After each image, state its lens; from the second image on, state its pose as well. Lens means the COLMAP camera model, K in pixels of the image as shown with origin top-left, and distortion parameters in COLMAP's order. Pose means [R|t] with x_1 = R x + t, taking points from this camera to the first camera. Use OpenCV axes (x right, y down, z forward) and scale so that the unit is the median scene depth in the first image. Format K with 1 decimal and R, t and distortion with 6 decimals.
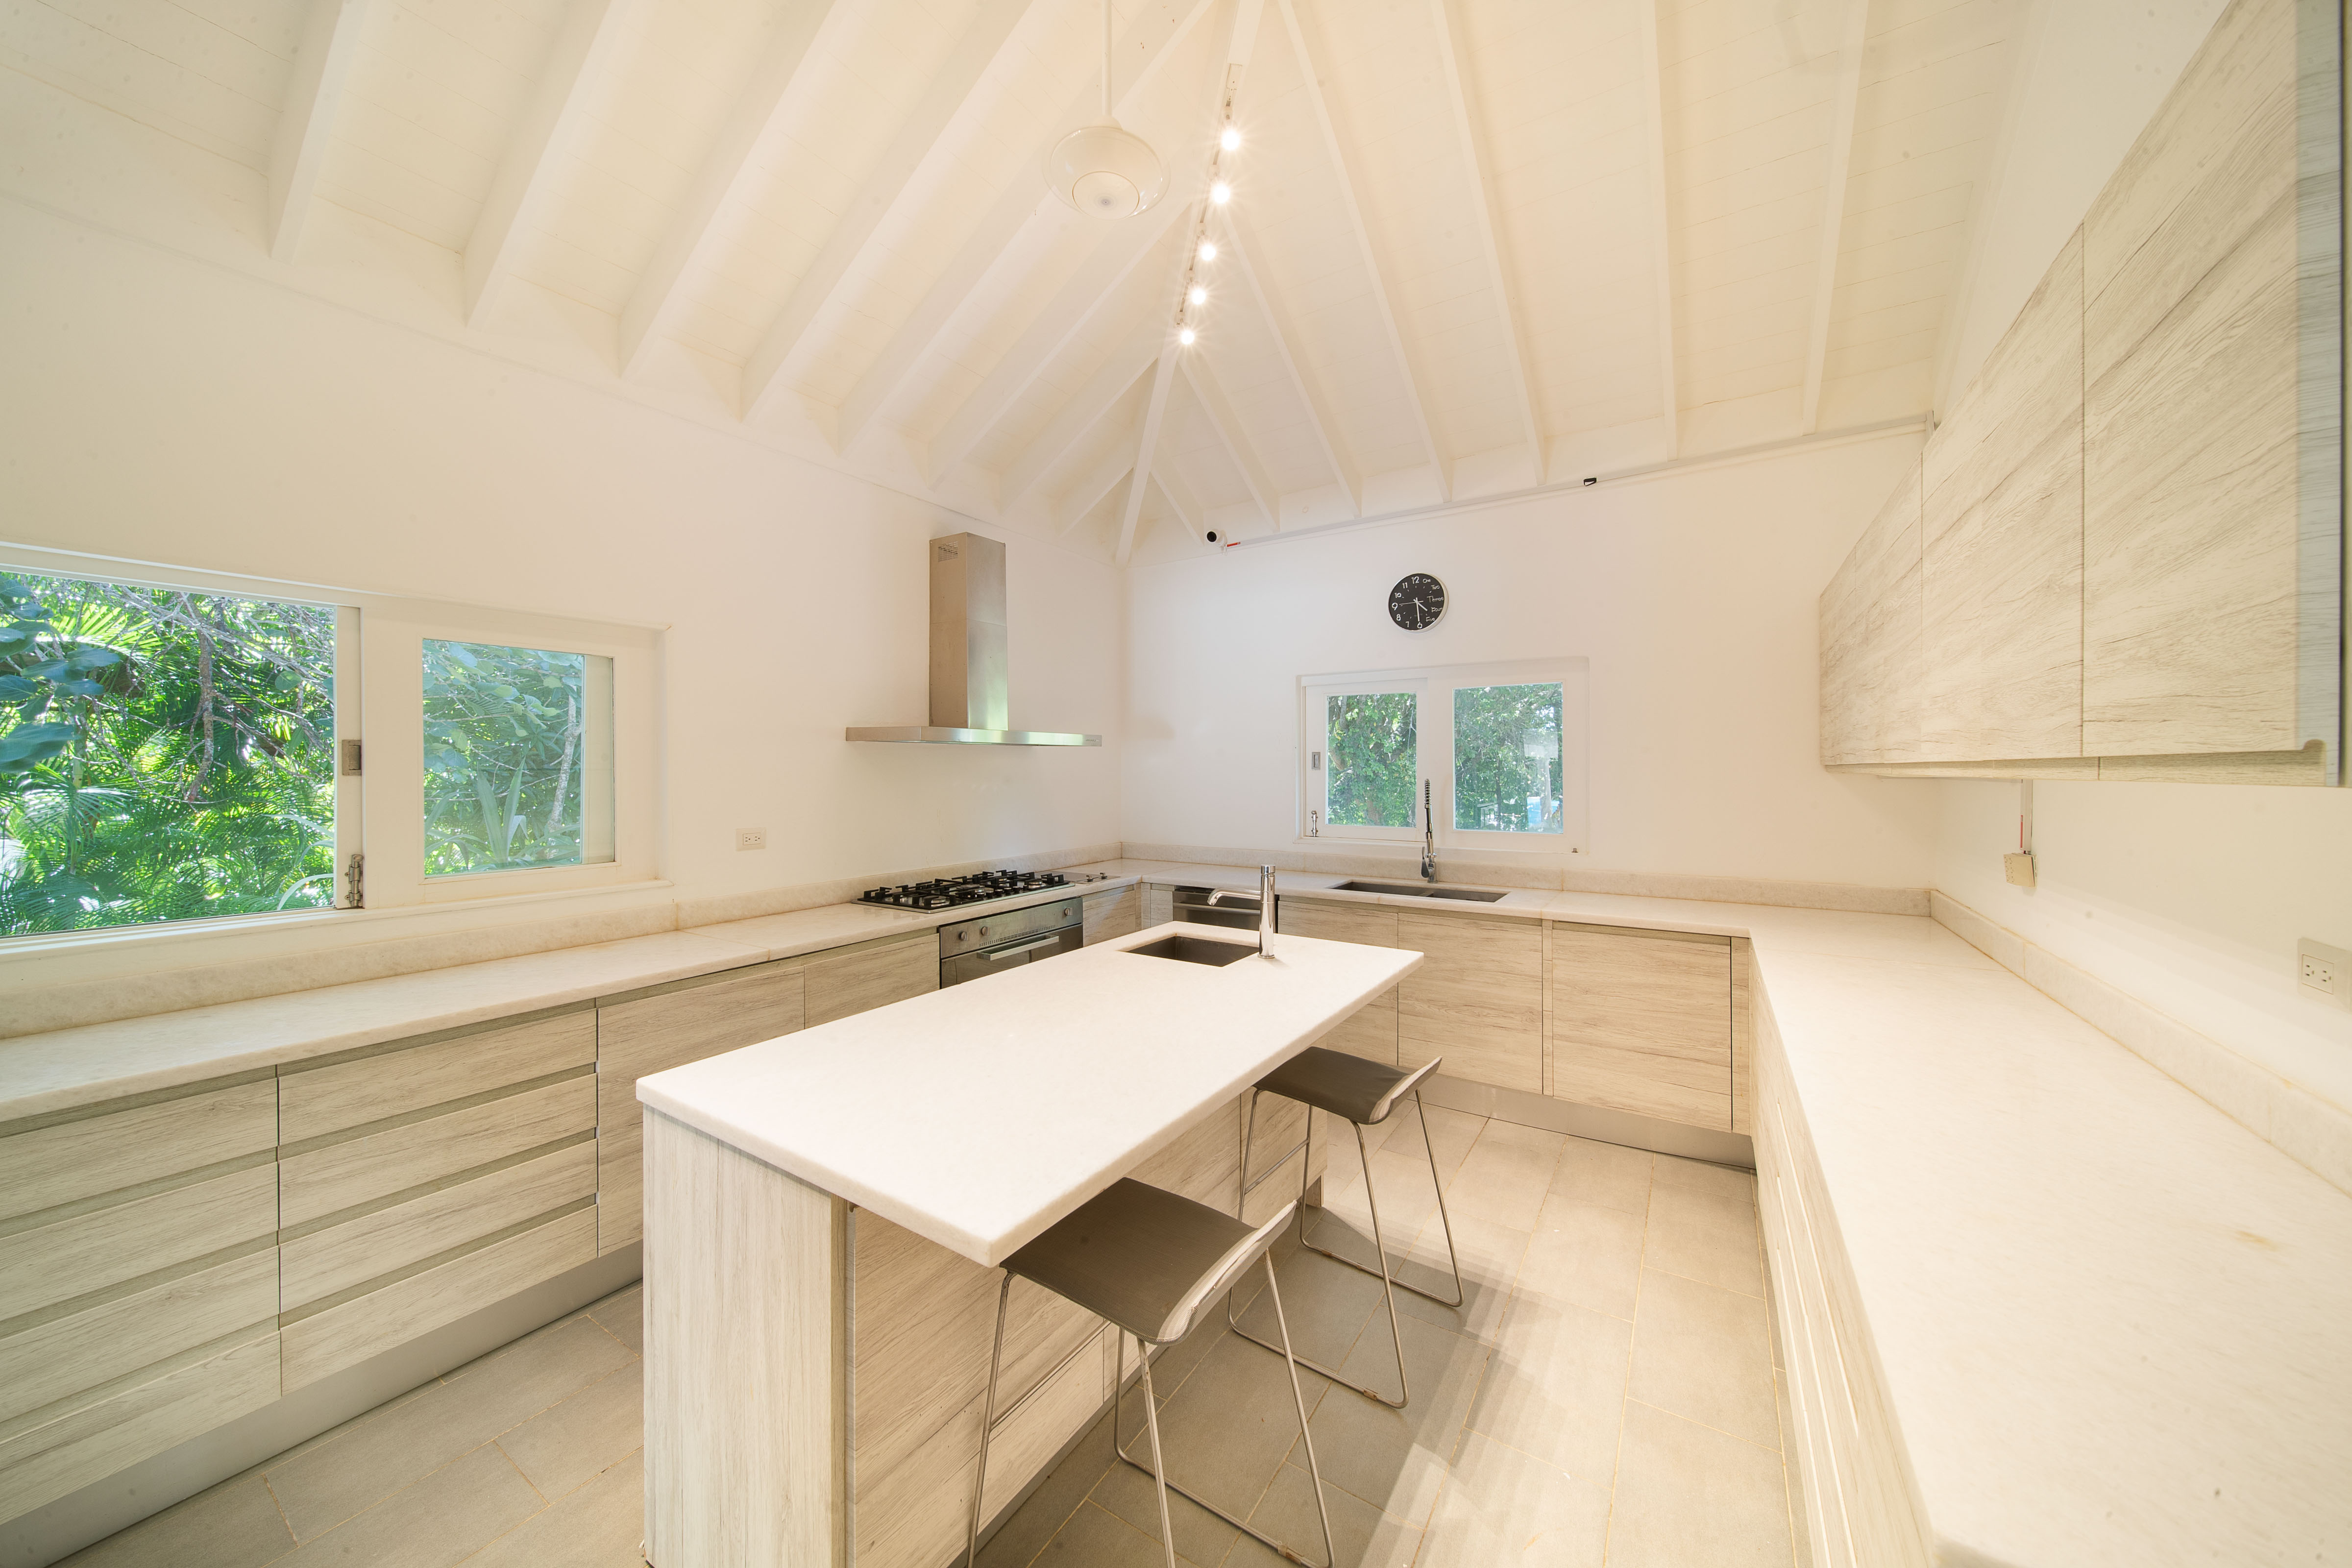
lens RADIAL K [[811.0, 0, 1186.9], [0, 811.0, 775.0], [0, 0, 1]] dist [-0.000479, -0.001286]
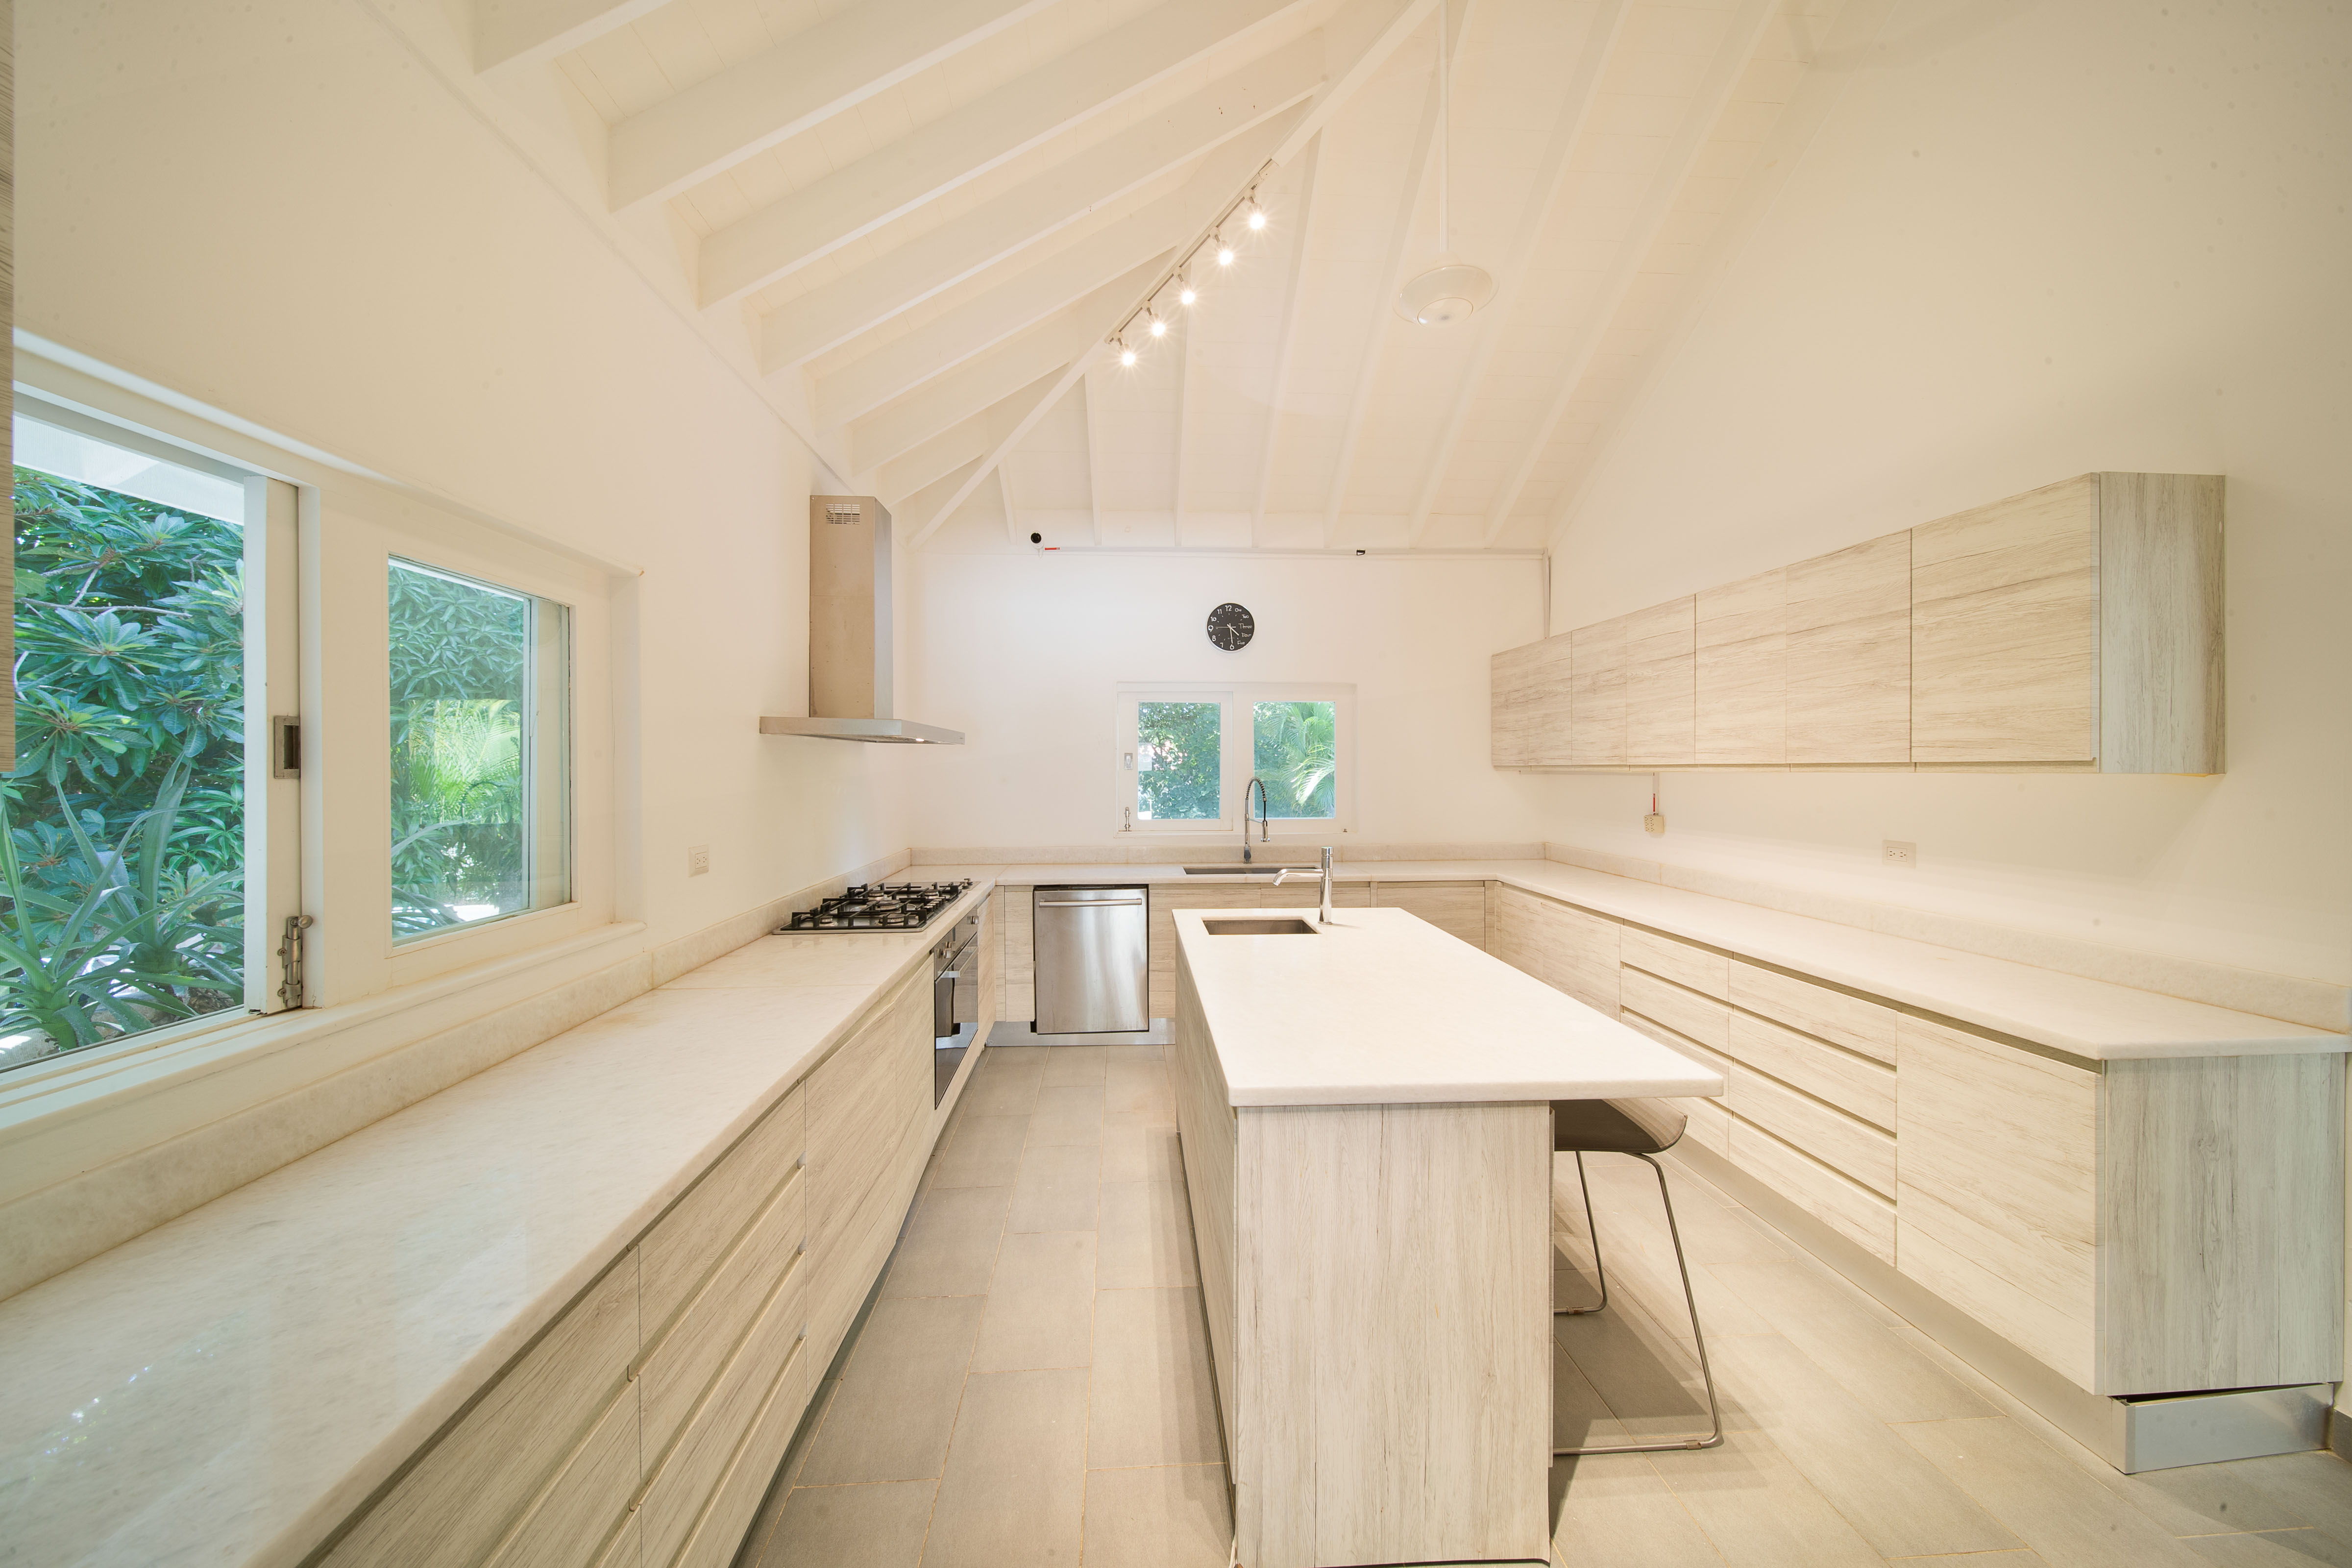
lens RADIAL K [[811.0, 0, 1183.8], [0, 811.0, 772.7], [0, 0, 1]] dist [-0.000479, -0.001286]
pose [[0.804876, -0.002935, 0.593436, -0.525536], [0.005248, 0.999984, -0.002172, 0.000966], [-0.593420, 0.004863, 0.804879, 0.101382]]
